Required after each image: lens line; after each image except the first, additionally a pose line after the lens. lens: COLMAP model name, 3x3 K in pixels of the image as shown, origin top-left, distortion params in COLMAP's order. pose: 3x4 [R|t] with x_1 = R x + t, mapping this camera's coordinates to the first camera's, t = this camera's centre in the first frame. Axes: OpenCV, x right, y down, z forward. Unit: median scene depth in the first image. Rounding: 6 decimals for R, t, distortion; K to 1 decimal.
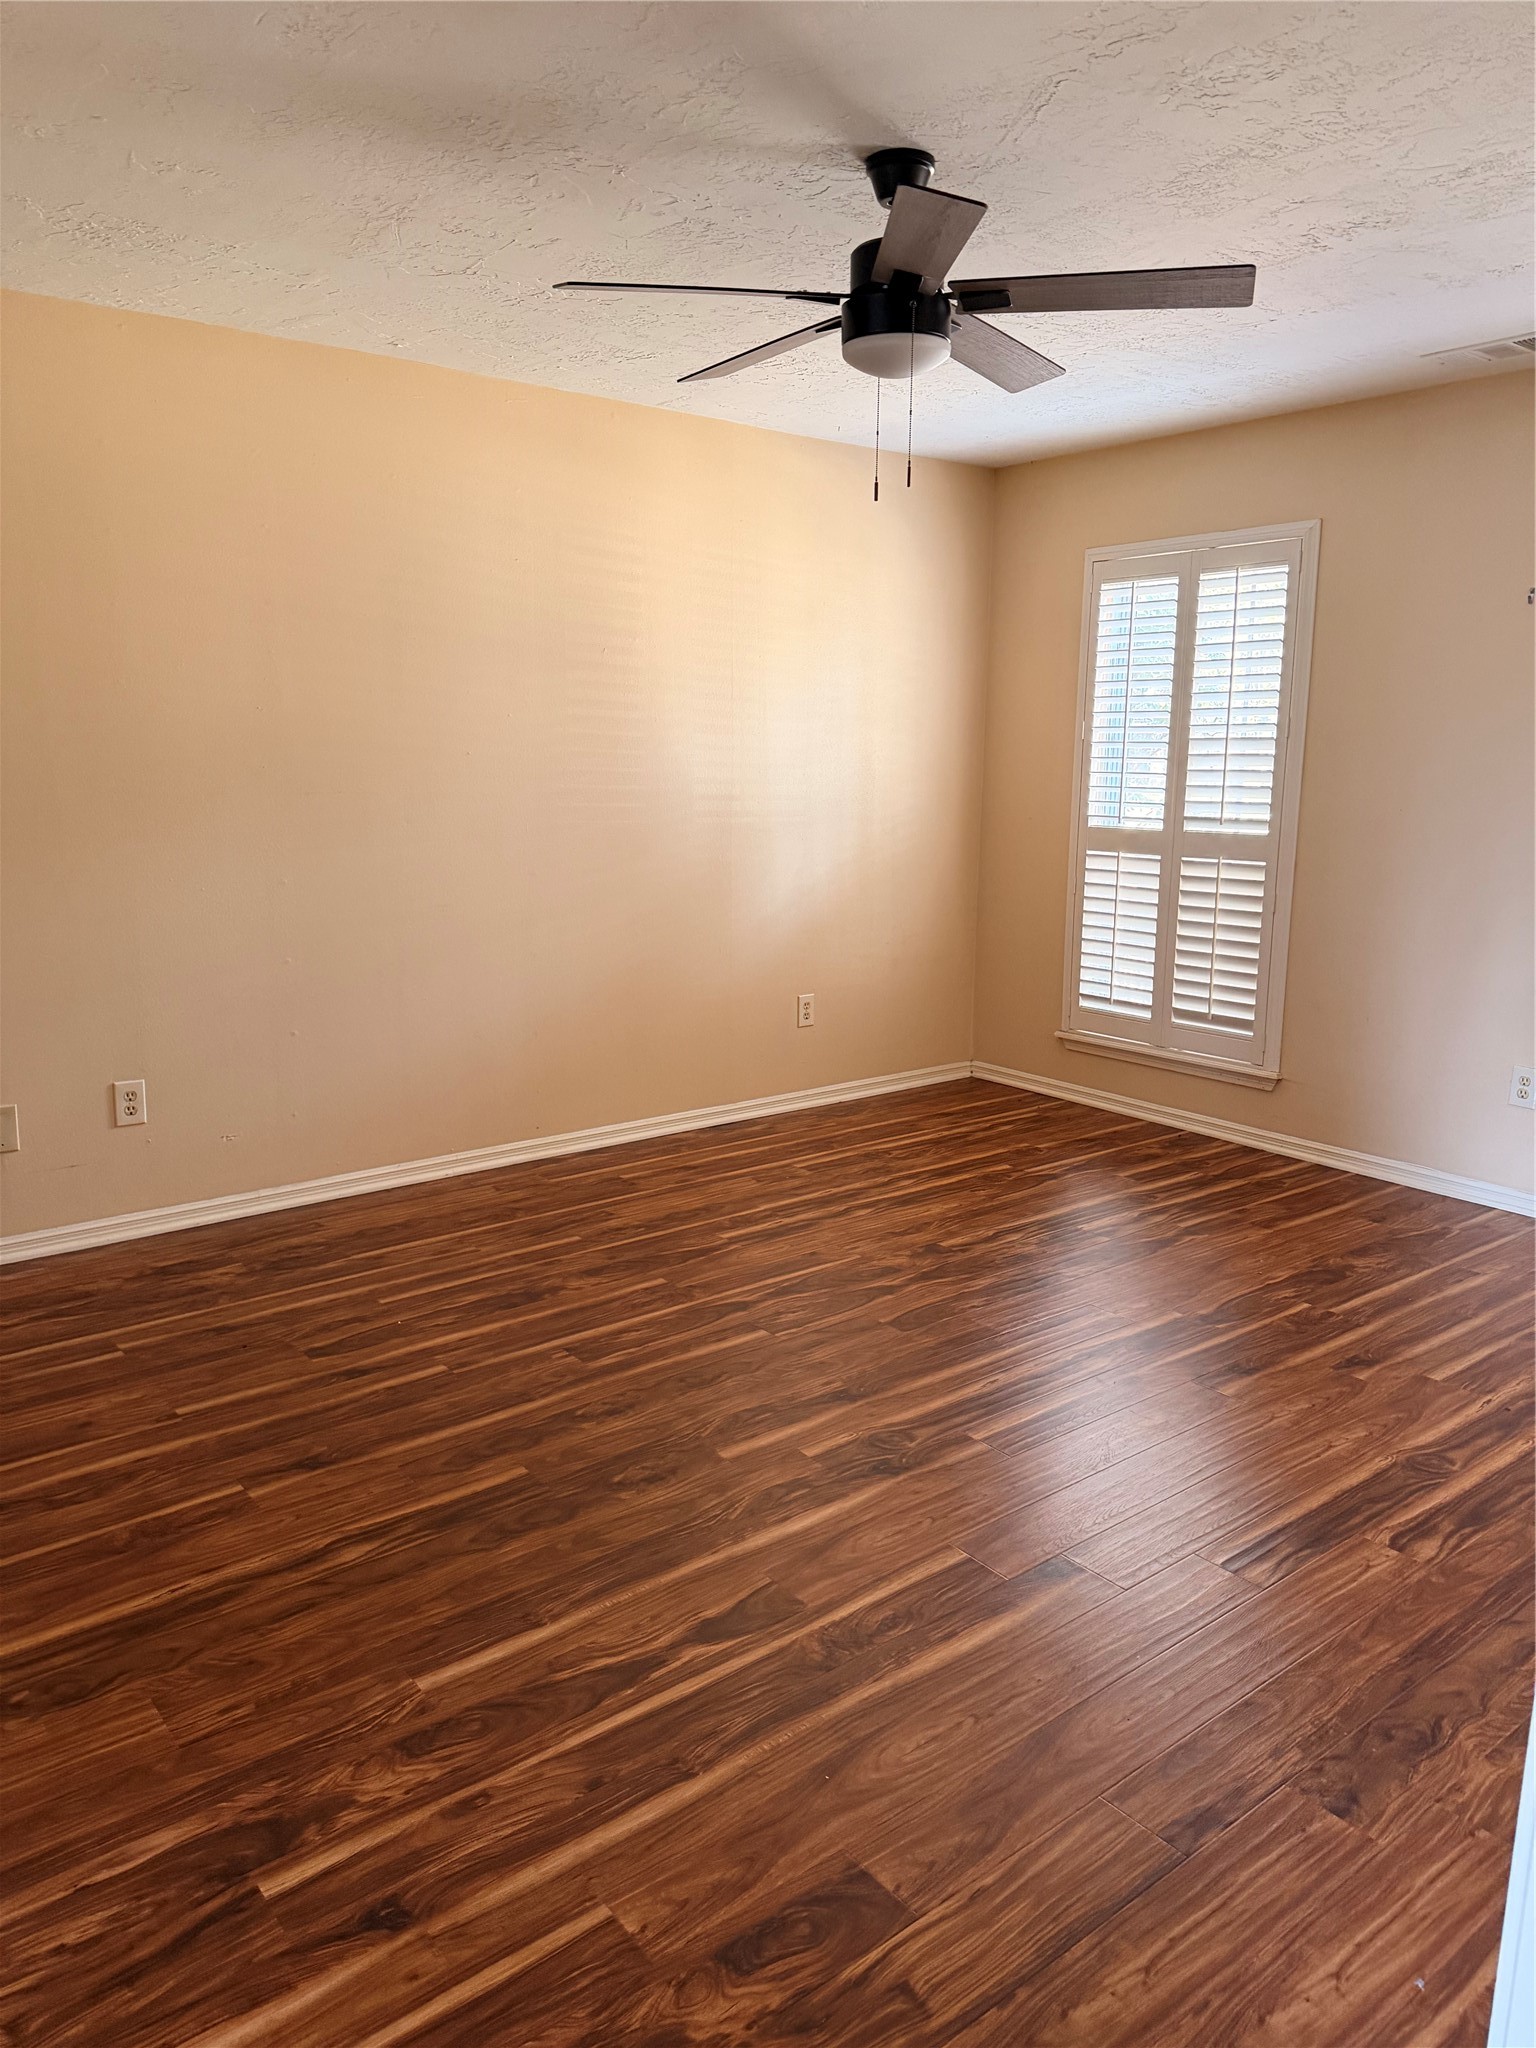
lens RADIAL K [[1428.9, 0, 771.2], [0, 1428.9, 1054.6], [0, 0, 1]] dist [0.053404, -0.071348]
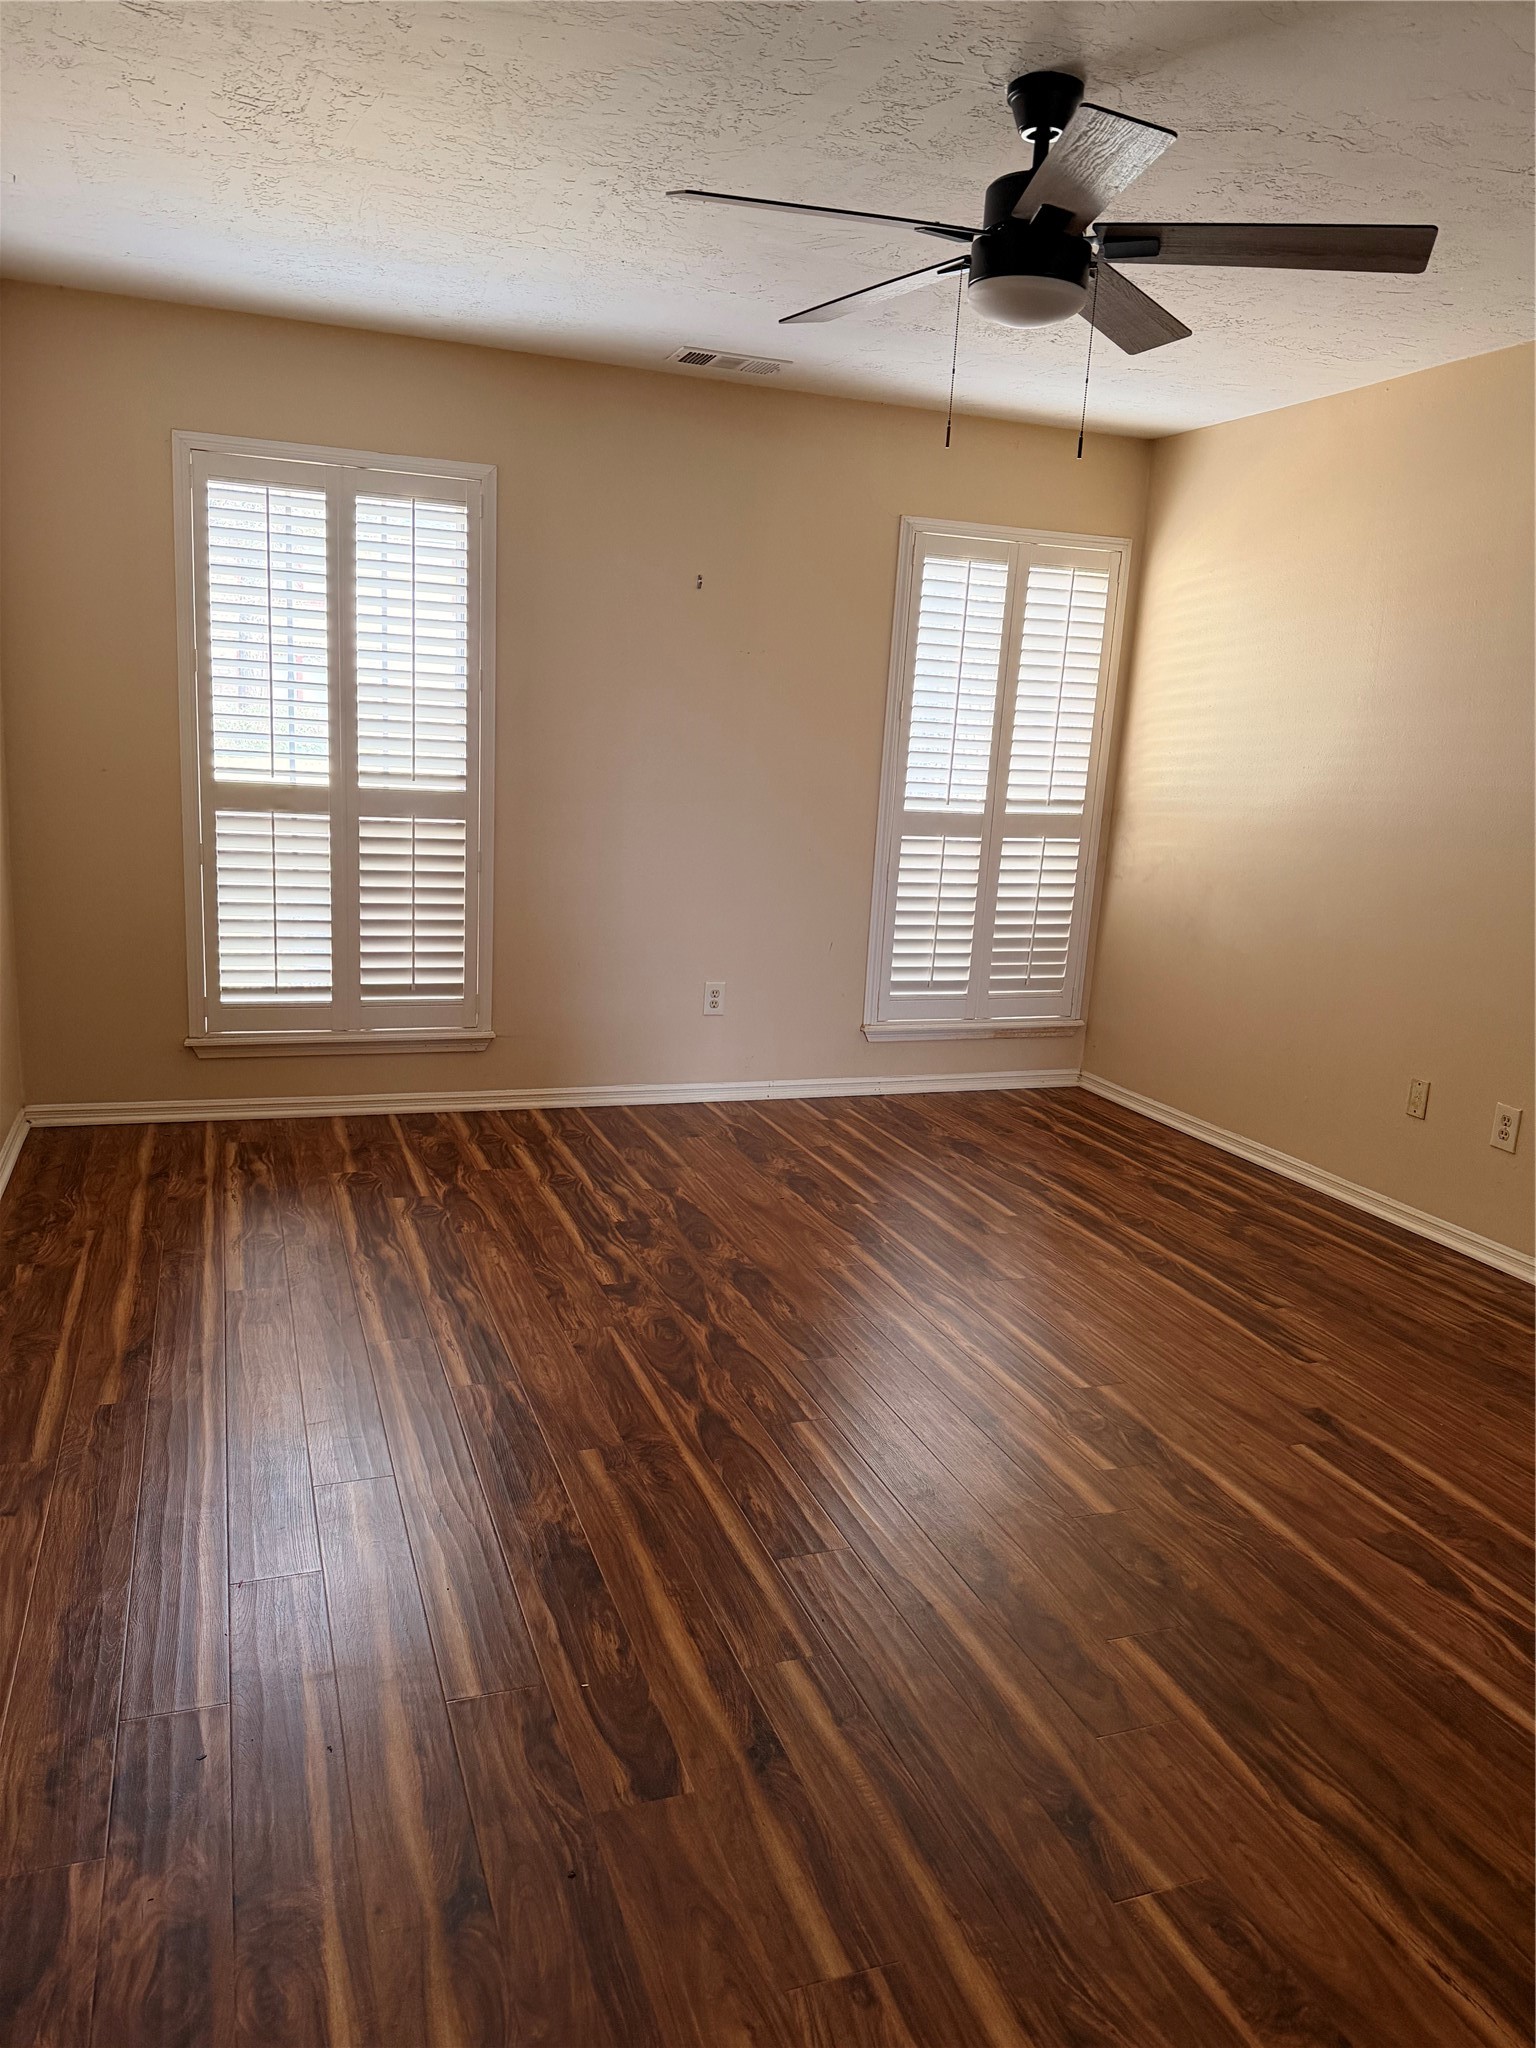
lens RADIAL K [[1440.0, 0, 768.0], [0, 1440.0, 1024.0], [0, 0, 1]] dist [0.188784, -0.342201]
pose [[0.305824, -0.186053, 0.933732, -0.536627], [0.142948, 0.978576, 0.148170, -0.115641], [-0.941296, 0.088161, 0.325868, 0.500284]]
